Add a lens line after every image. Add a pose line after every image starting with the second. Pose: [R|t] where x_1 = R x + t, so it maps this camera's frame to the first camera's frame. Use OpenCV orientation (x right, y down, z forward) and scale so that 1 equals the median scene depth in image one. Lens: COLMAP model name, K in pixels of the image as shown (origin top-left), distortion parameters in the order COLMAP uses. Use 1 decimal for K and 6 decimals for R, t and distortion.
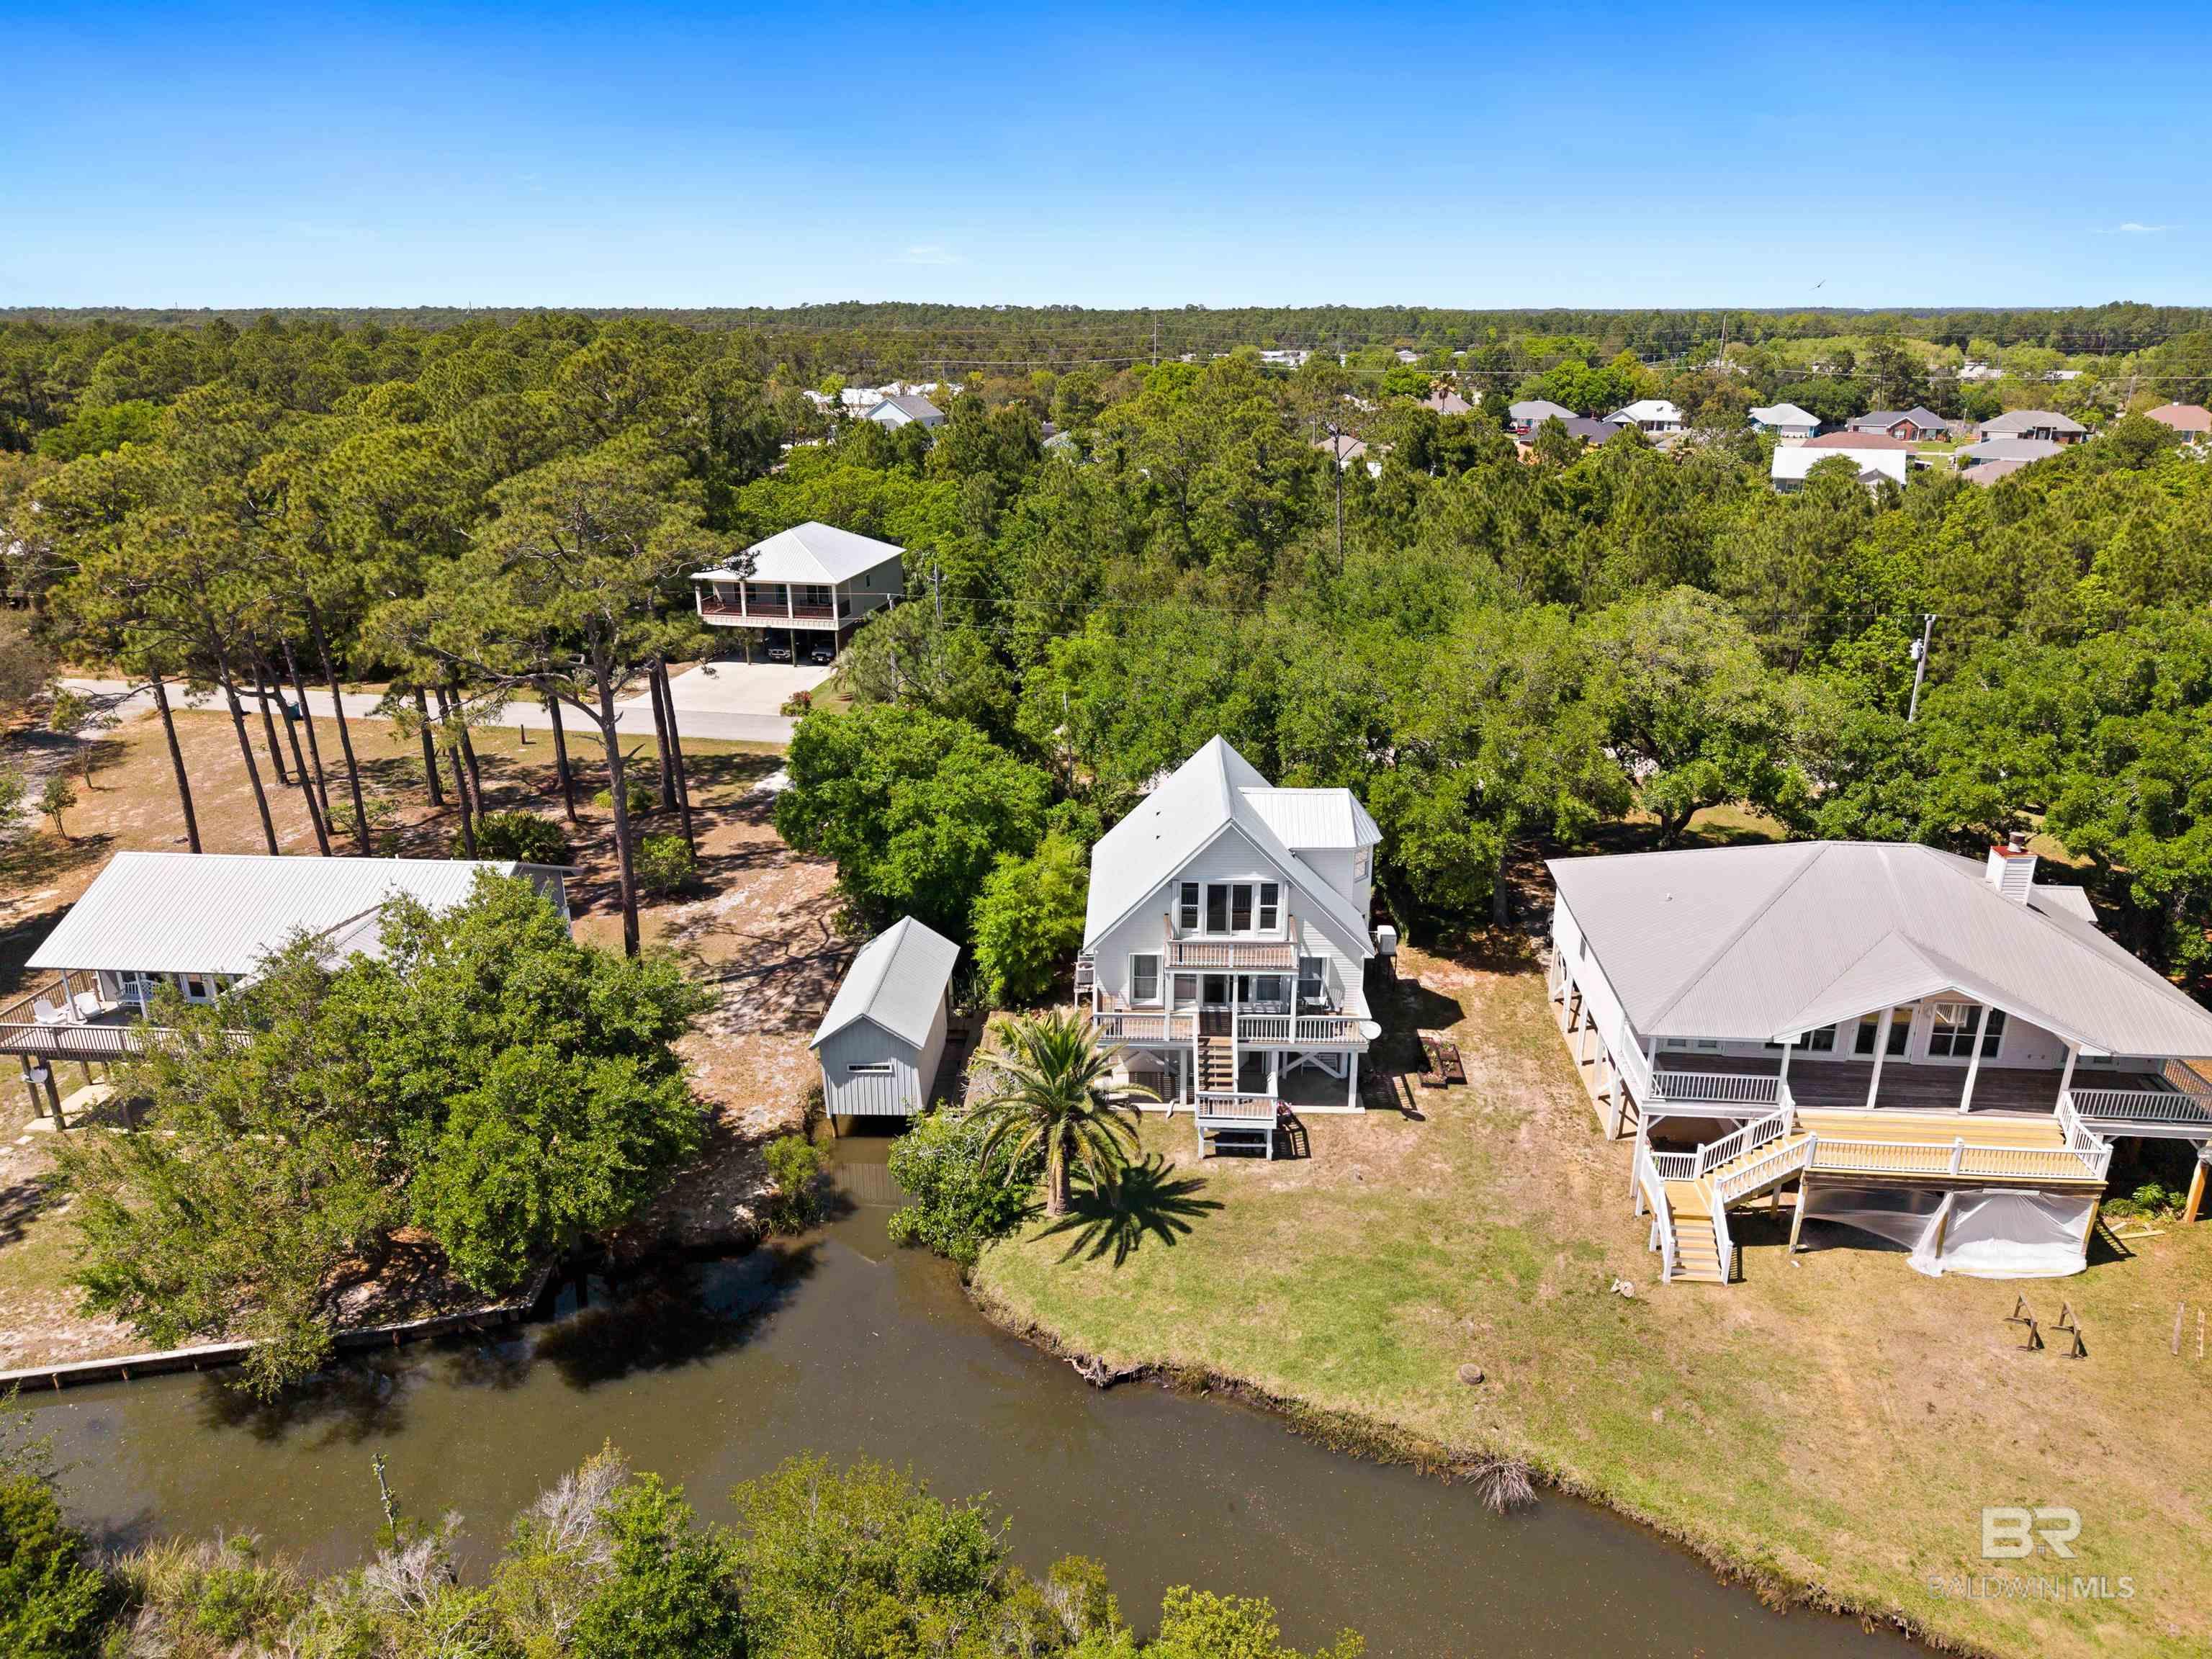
lens RADIAL K [[1485.8, 0, 1116.4], [0, 1485.8, 808.8], [0, 0, 1]] dist [0.034953, -0.044139]
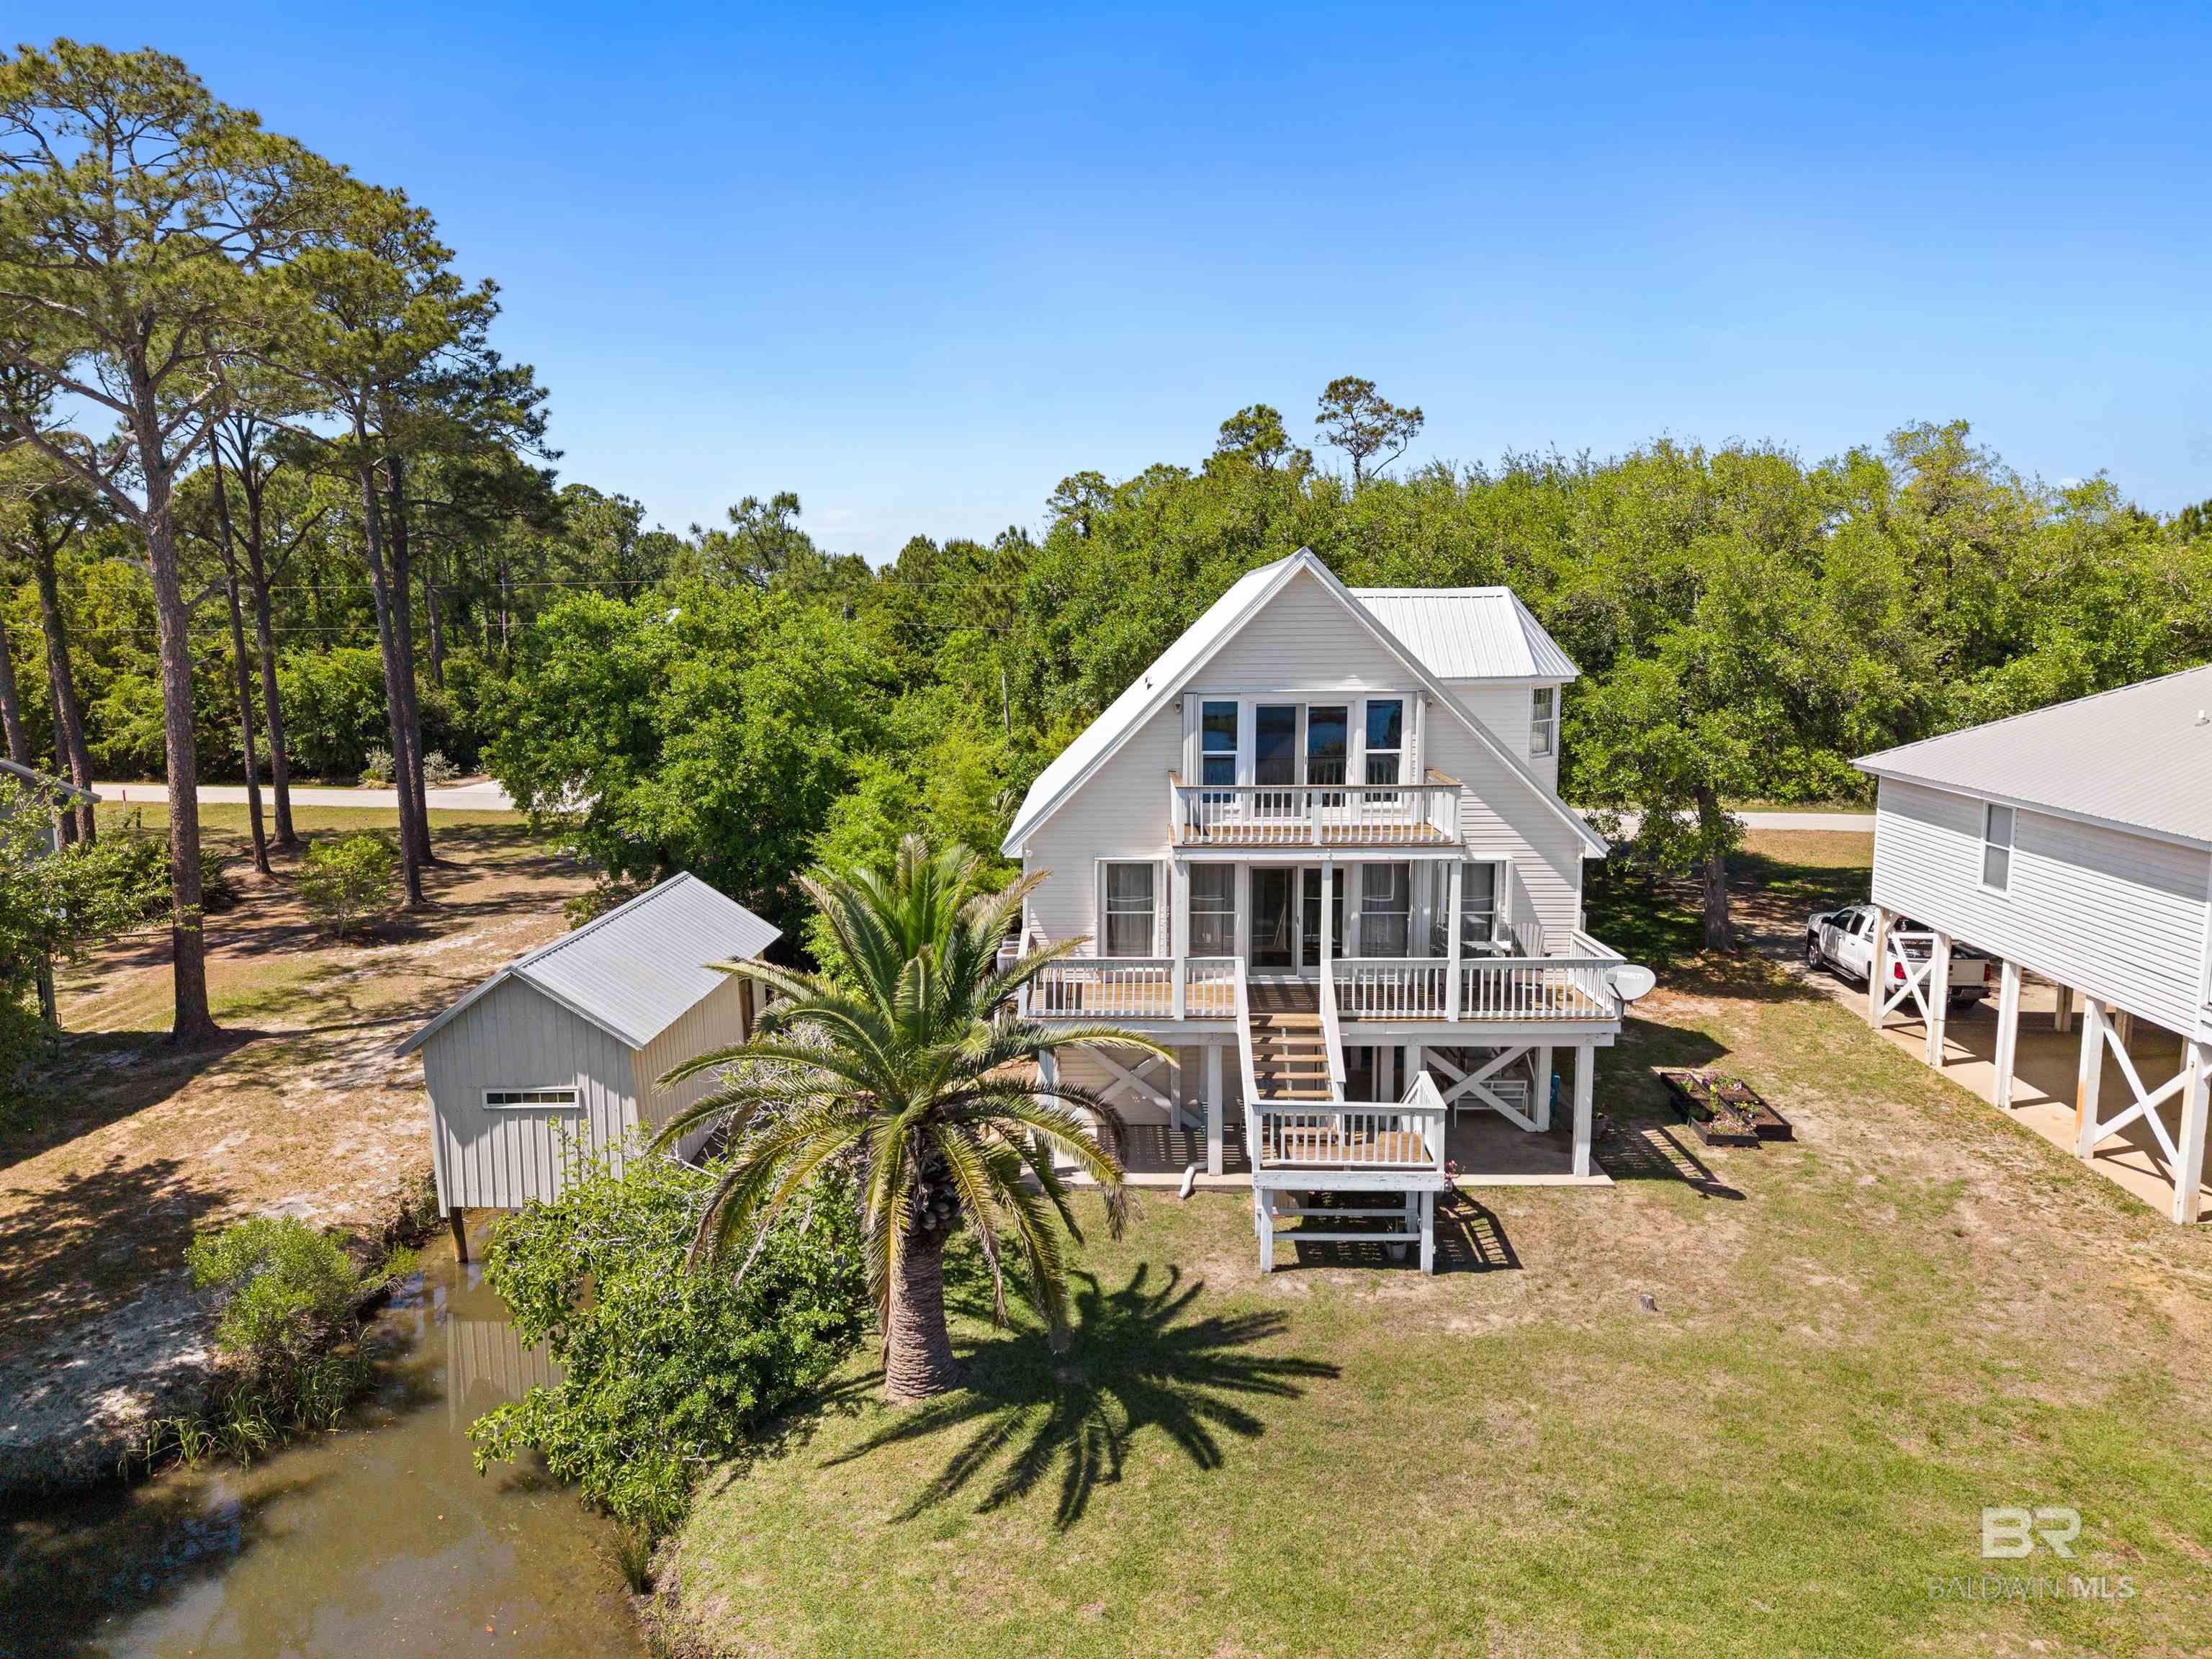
lens RADIAL K [[1485.8, 0, 1112.0], [0, 1485.8, 840.1], [0, 0, 1]] dist [0.034953, -0.044139]
pose [[0.999866, -0.008292, 0.014090, 0.007559], [0.010609, 0.984817, -0.173272, 0.182987], [-0.012439, 0.173398, 0.984773, 0.547146]]
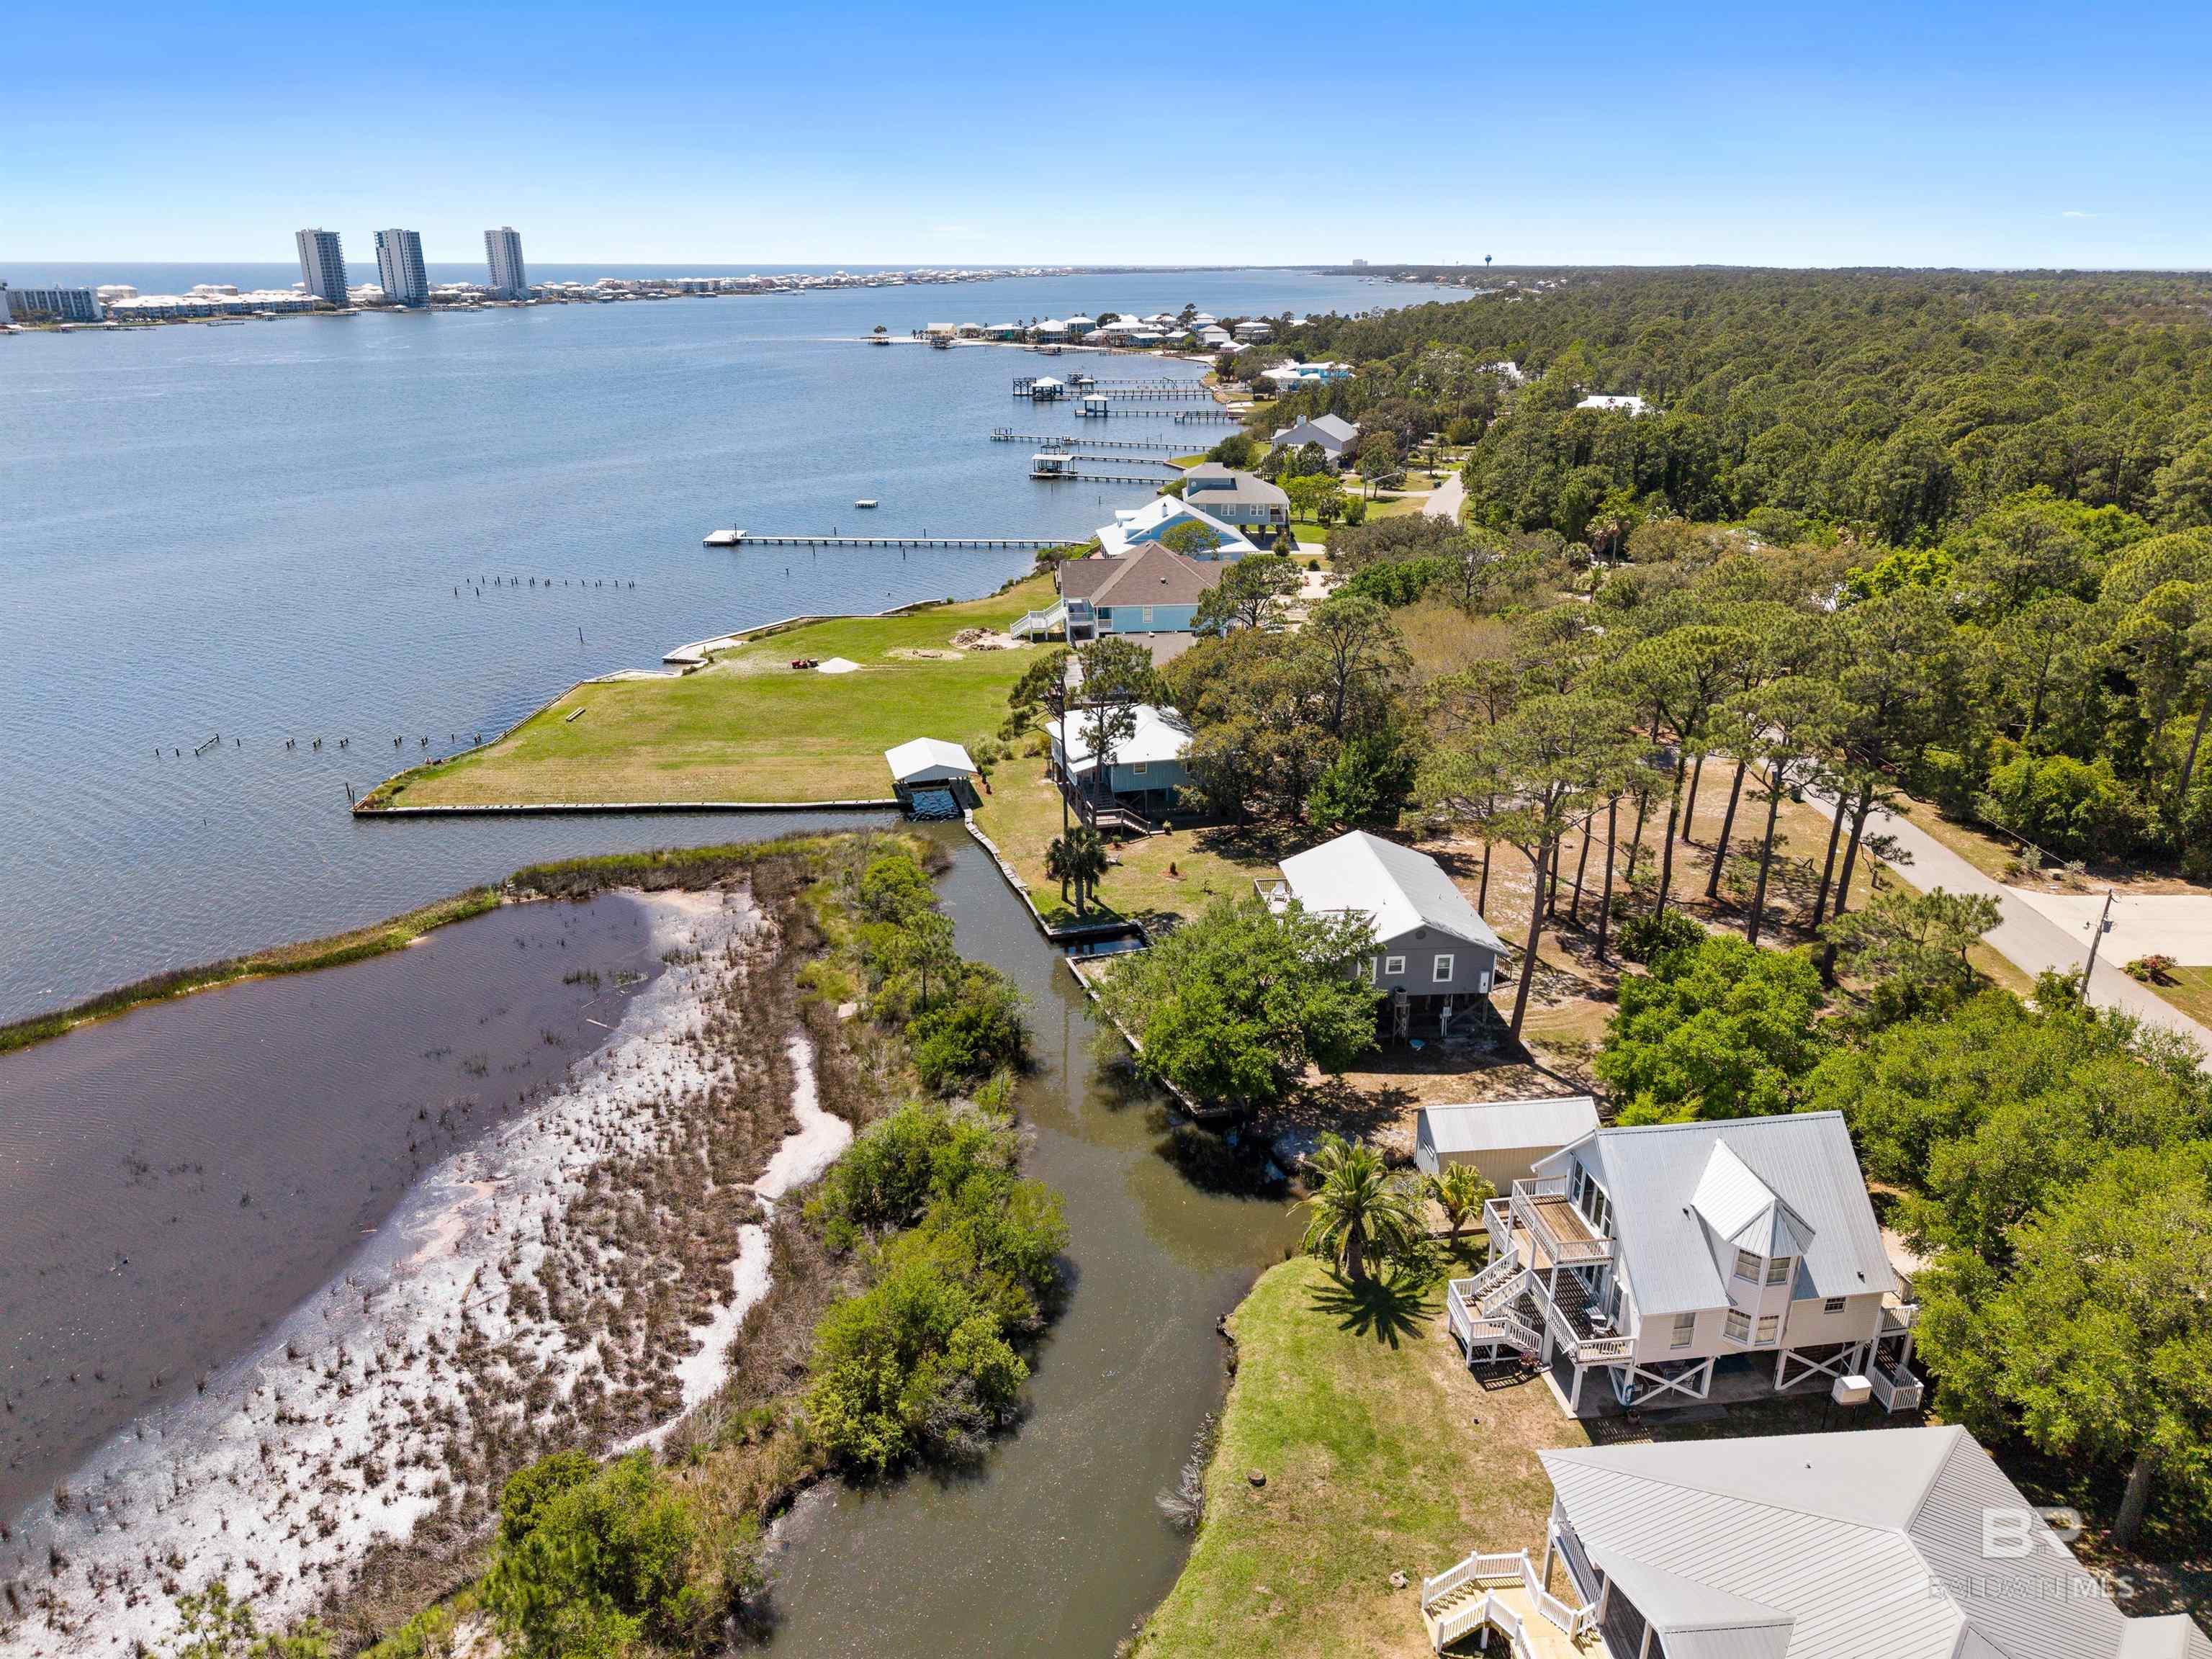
lens RADIAL K [[1485.8, 0, 1104.2], [0, 1485.8, 841.8], [0, 0, 1]] dist [0.034953, -0.044139]
pose [[0.161106, 0.361142, -0.918489, 1.032530], [-0.312810, 0.901348, 0.299535, -0.439210], [0.936053, 0.239055, 0.258181, 0.272051]]
